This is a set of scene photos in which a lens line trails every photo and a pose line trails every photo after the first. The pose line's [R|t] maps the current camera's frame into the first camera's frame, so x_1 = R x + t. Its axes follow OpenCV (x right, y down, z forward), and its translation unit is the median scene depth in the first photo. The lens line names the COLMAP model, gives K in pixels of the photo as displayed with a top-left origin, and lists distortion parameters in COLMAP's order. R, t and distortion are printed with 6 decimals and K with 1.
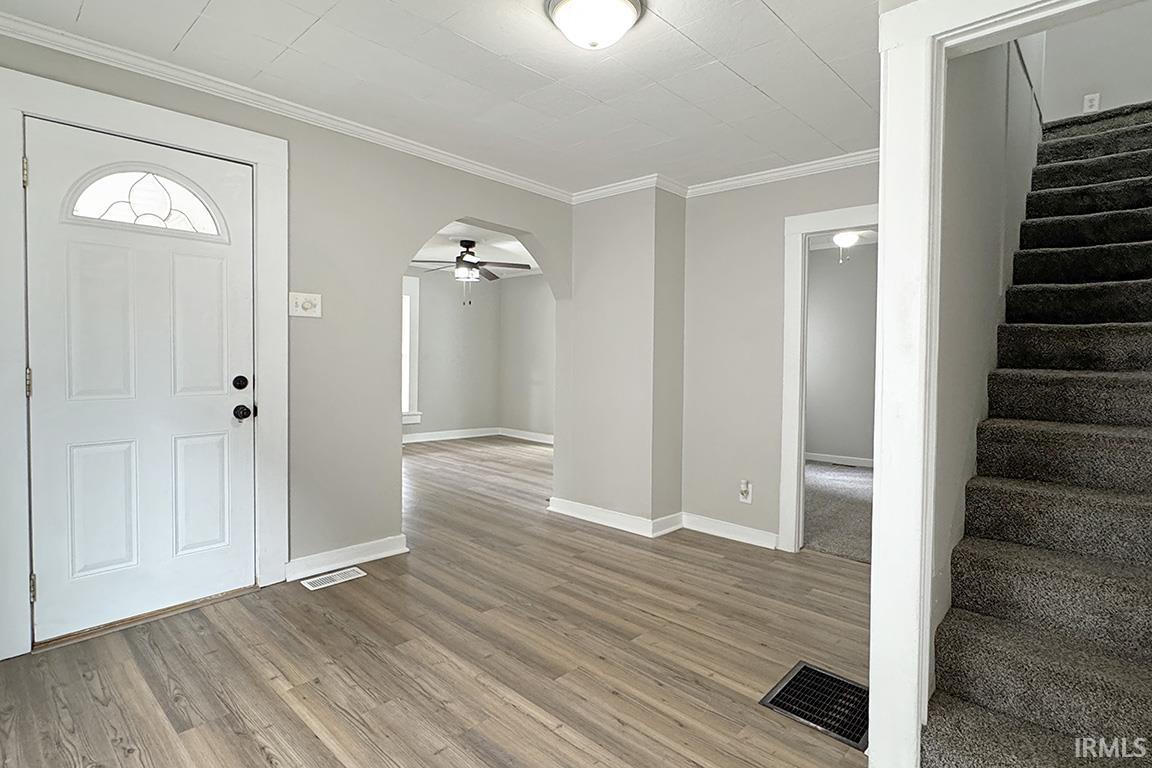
lens RADIAL K [[583.5, 0, 565.5], [0, 583.5, 372.1], [0, 0, 1]] dist [0.001342, -0.001060]
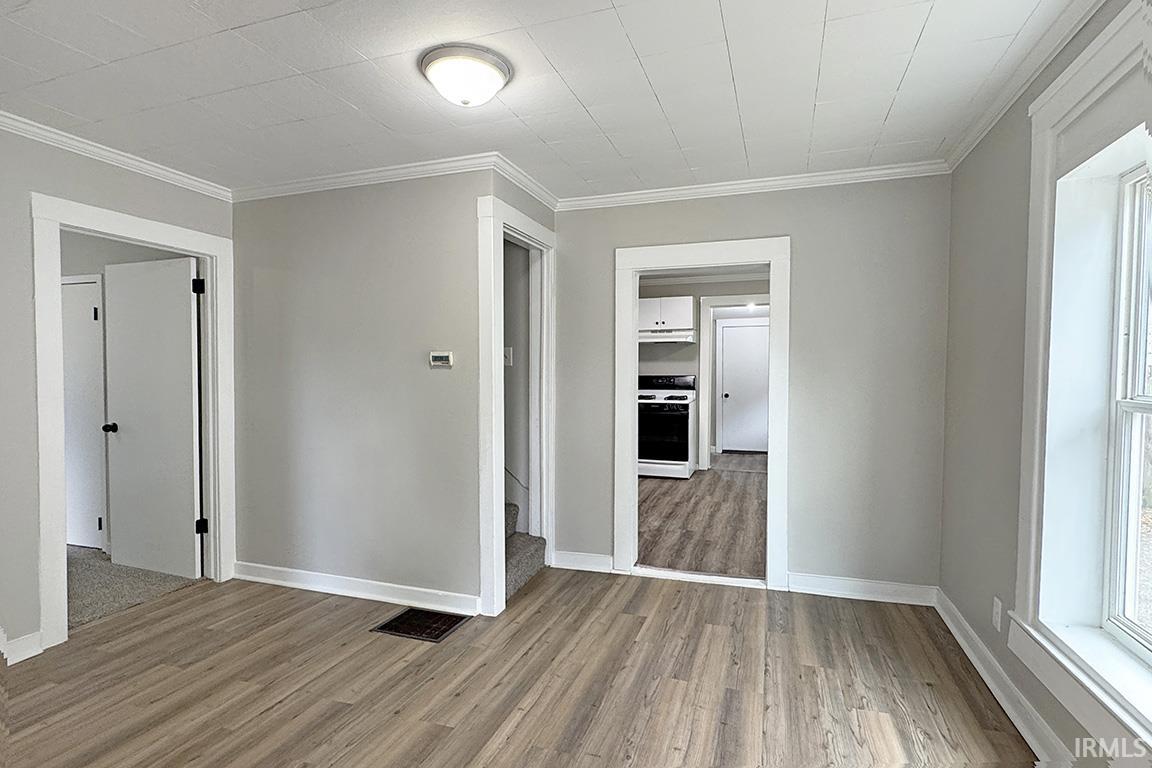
lens RADIAL K [[583.5, 0, 570.7], [0, 583.5, 386.9], [0, 0, 1]] dist [0.001342, -0.001060]
pose [[-0.400013, -0.044066, 0.915449, -0.783302], [0.019461, 0.998210, 0.056554, -0.073703], [-0.916303, 0.040437, -0.398439, 0.965685]]
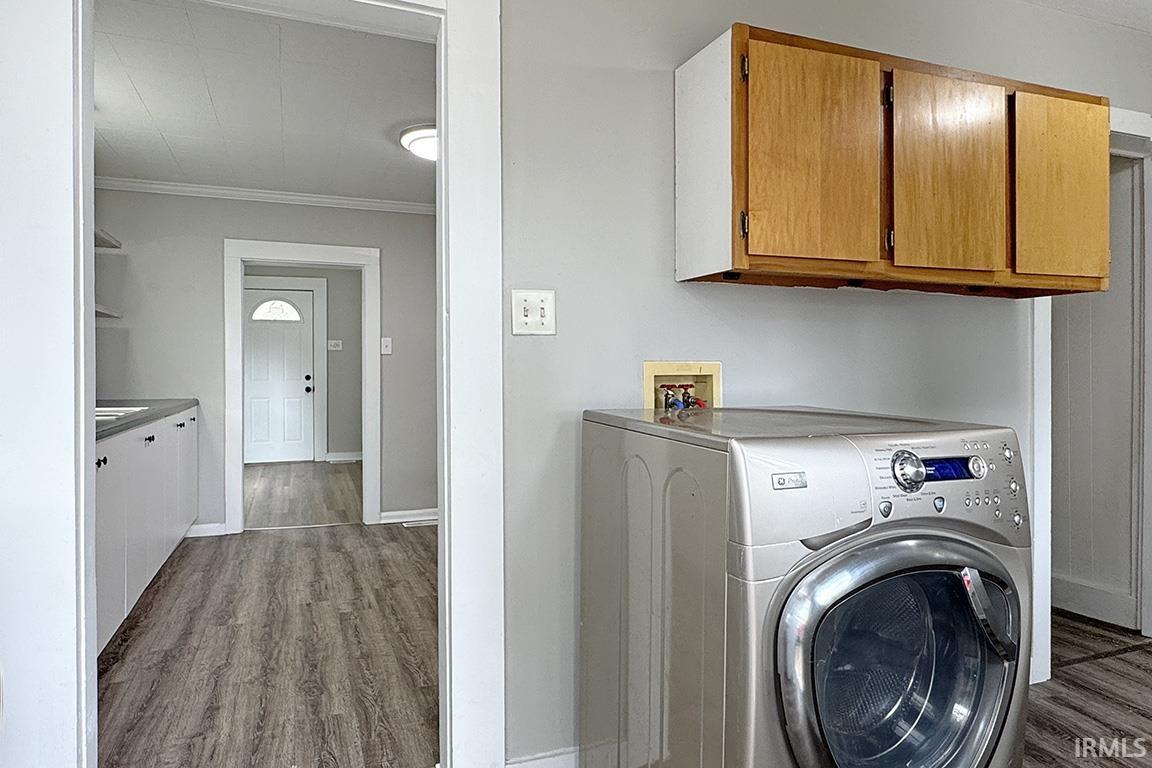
lens RADIAL K [[708.3, 0, 566.3], [0, 708.3, 372.4], [0, 0, 1]] dist [-0.006201, 0.002532]
pose [[0.896414, -0.012088, -0.443054, 1.867113], [-0.000897, 0.999576, -0.029087, 0.086724], [0.443218, 0.026471, 0.896023, -1.290894]]
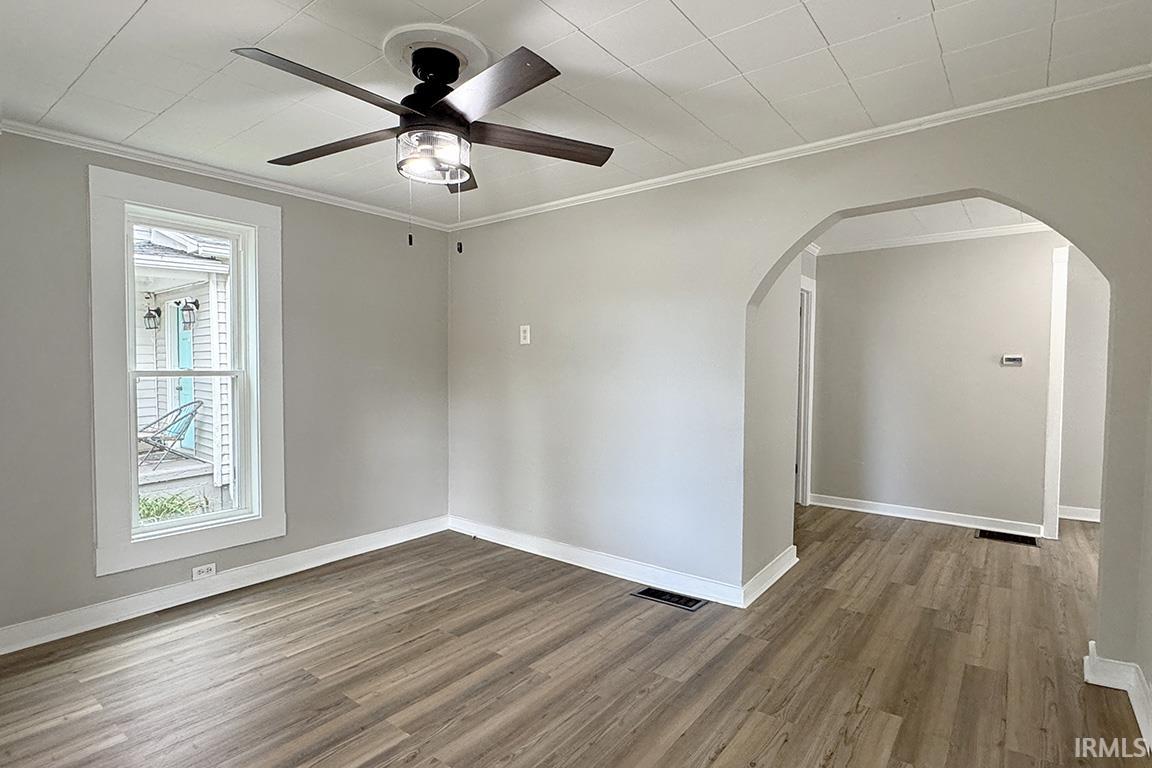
lens RADIAL K [[583.5, 0, 578.2], [0, 583.5, 384.8], [0, 0, 1]] dist [0.001342, -0.001060]
pose [[-0.101914, -0.051608, 0.993454, -1.181998], [0.020502, 0.998332, 0.053964, -0.114666], [-0.994582, 0.025867, -0.100686, 2.198583]]
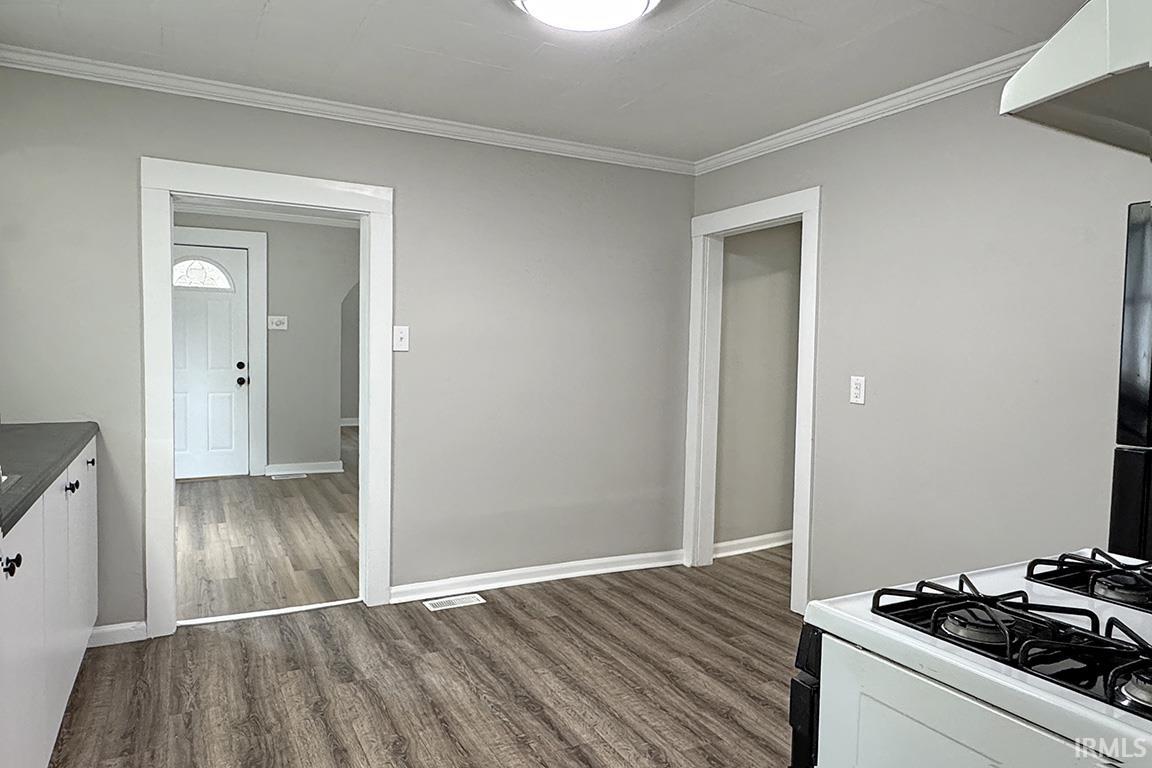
lens RADIAL K [[727.3, 0, 576.0], [0, 727.3, 380.0], [0, 0, 1]] dist [-0.005525, -0.000455]
pose [[0.945823, 0.023034, -0.323864, 1.281209], [-0.017878, 0.999662, 0.018886, 0.001615], [0.324190, -0.012073, 0.945915, -0.906473]]
